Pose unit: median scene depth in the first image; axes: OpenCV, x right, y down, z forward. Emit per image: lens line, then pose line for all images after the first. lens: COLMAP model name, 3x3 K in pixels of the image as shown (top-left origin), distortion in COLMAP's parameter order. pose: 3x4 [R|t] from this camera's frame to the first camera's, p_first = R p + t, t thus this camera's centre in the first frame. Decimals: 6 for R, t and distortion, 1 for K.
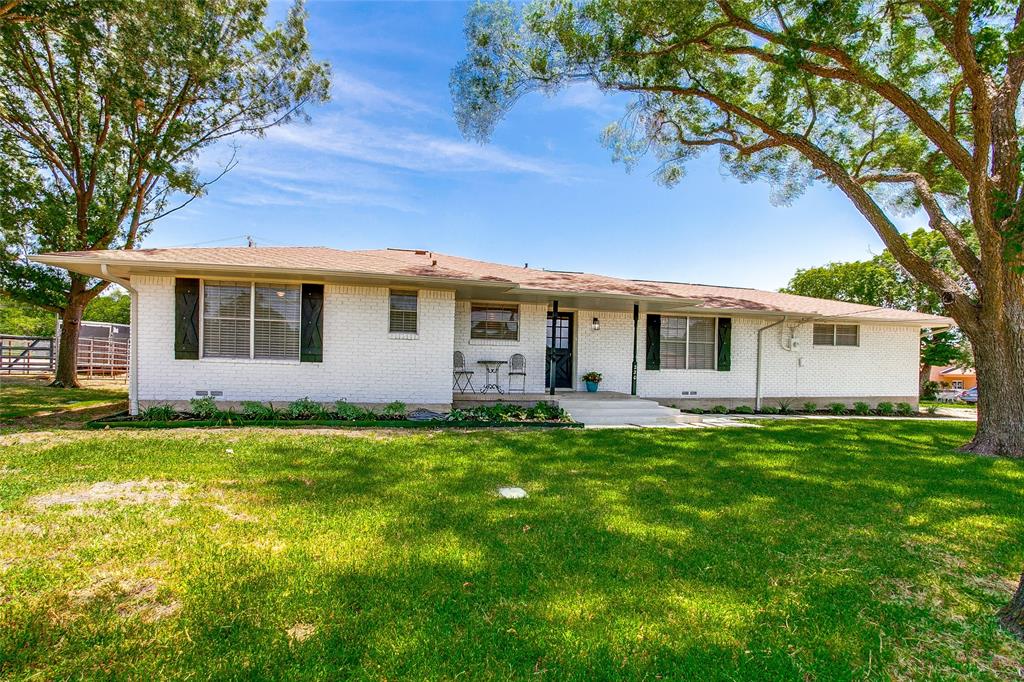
lens RADIAL K [[533.3, 0, 476.9], [0, 533.3, 336.8], [0, 0, 1]] dist [-0.086586, 0.078947]
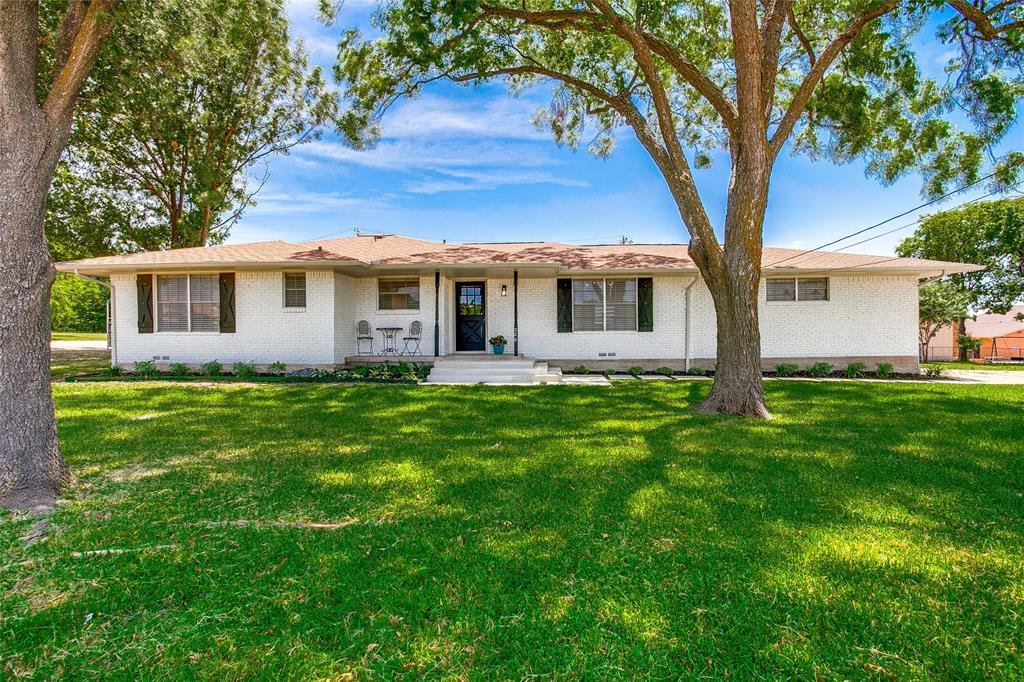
lens RADIAL K [[512.7, 0, 513.4], [0, 512.7, 329.5], [0, 0, 1]] dist [-0.038052, 0.025527]
pose [[0.954147, -0.025840, -0.298220, 0.555827], [0.039833, 0.998367, 0.040941, 0.012090], [0.296676, -0.050943, 0.953619, 0.010375]]
